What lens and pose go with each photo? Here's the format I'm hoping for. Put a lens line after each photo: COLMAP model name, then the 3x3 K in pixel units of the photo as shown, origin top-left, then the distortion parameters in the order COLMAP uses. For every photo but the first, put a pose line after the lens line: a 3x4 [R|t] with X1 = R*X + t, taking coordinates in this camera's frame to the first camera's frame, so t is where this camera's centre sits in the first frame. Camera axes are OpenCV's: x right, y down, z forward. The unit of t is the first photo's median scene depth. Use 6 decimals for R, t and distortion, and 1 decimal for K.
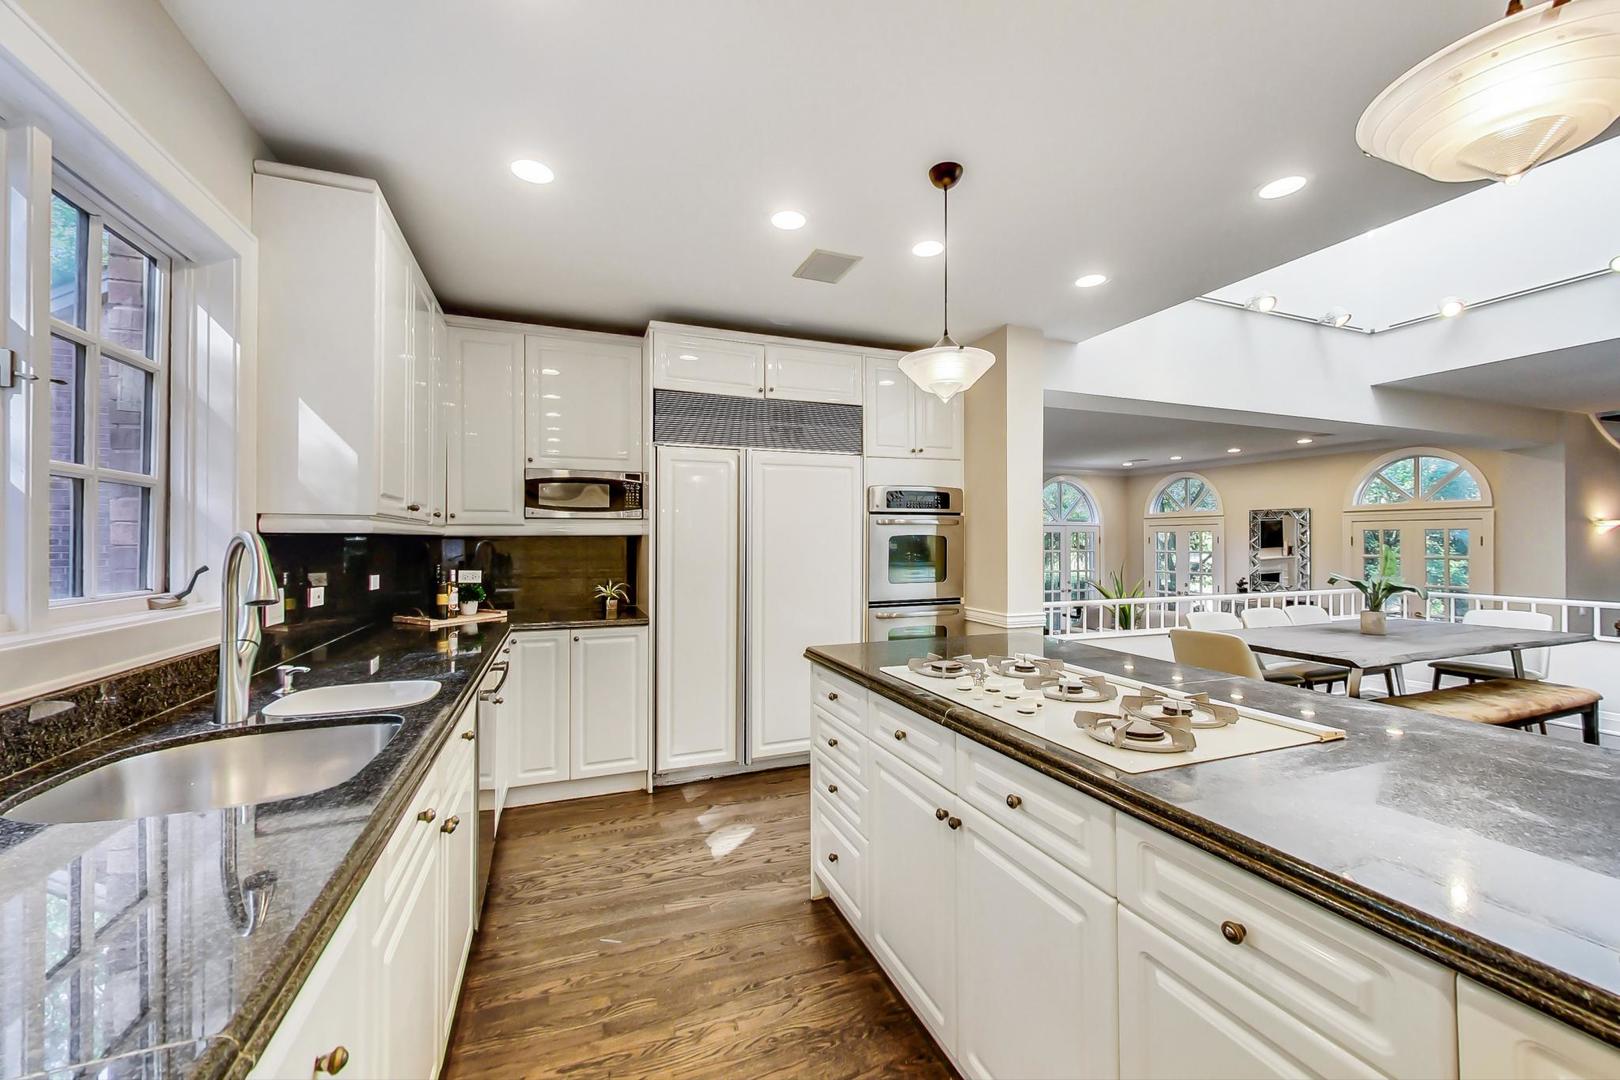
lens RADIAL K [[629.5, 0, 807.4], [0, 629.5, 534.7], [0, 0, 1]] dist [-0.003977, -0.000401]
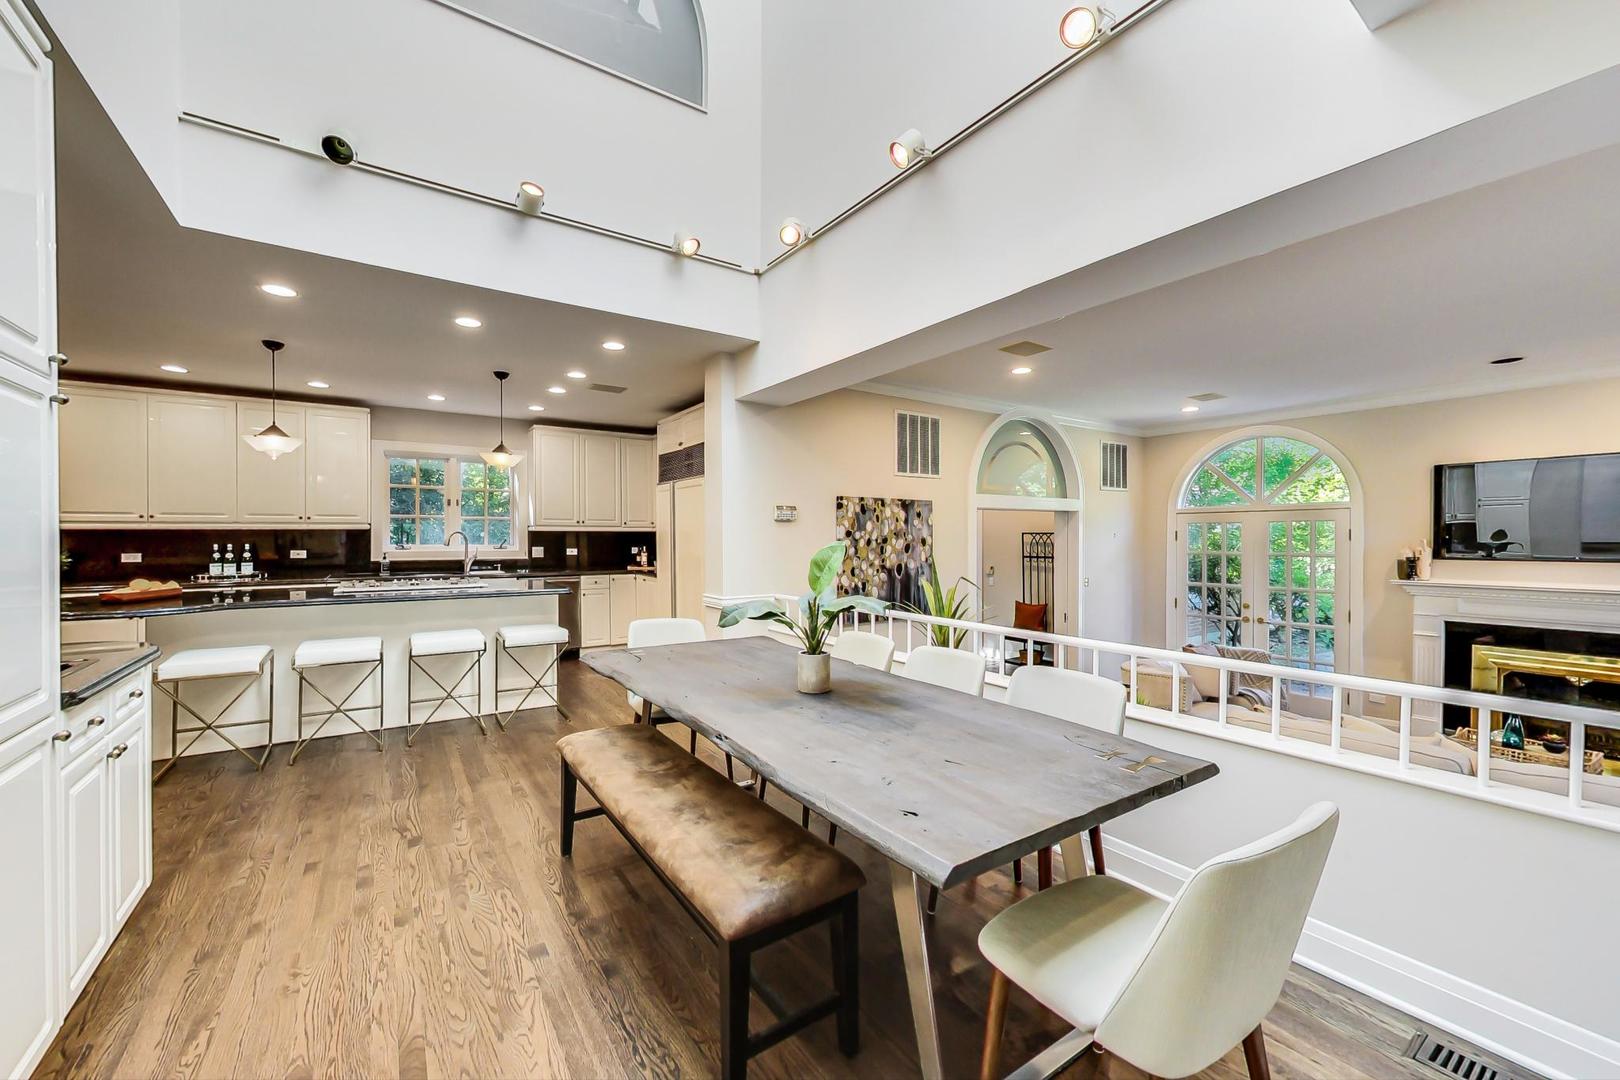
lens RADIAL K [[629.5, 0, 811.6], [0, 629.5, 537.5], [0, 0, 1]] dist [-0.003977, -0.000401]
pose [[0.208389, 0.007041, -0.978021, 1.597548], [0.006622, 0.999941, 0.008610, 0.006247], [0.978024, -0.008271, 0.208330, 0.963074]]
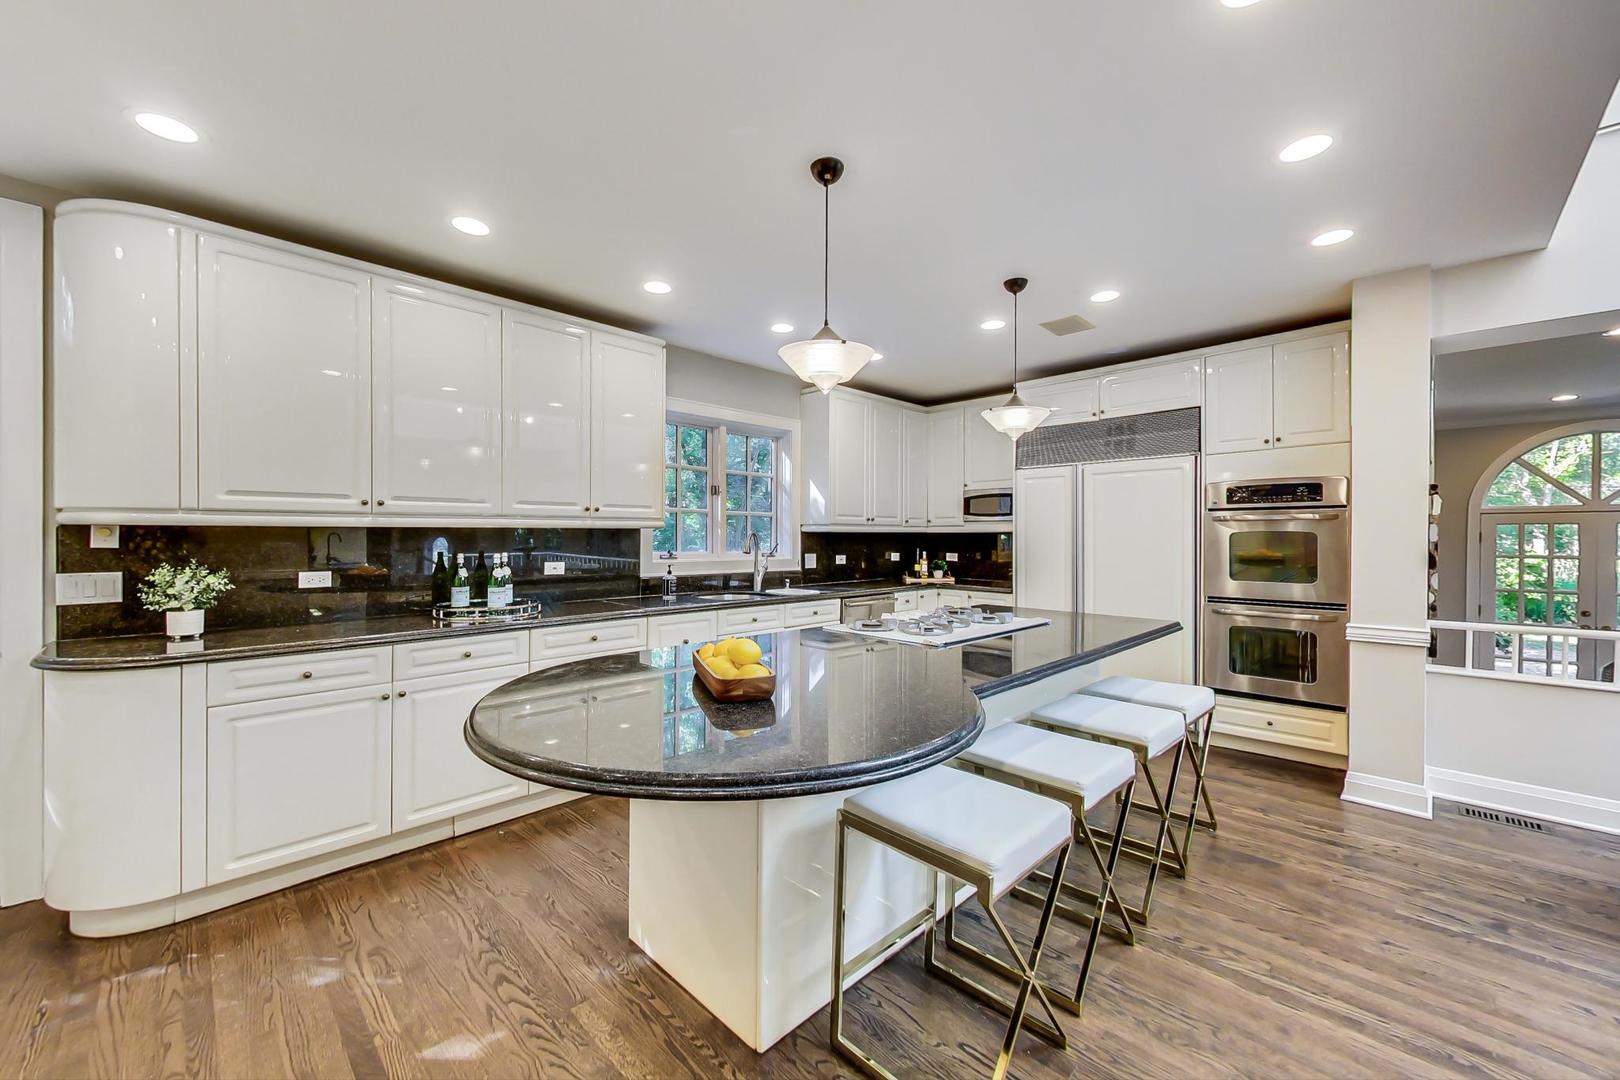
lens RADIAL K [[629.5, 0, 809.1], [0, 629.5, 536.9], [0, 0, 1]] dist [-0.003977, -0.000401]
pose [[0.398586, 0.006112, -0.917111, 0.809640], [0.005398, 0.999945, 0.009009, -0.002800], [0.917115, -0.008541, 0.398531, -0.009809]]
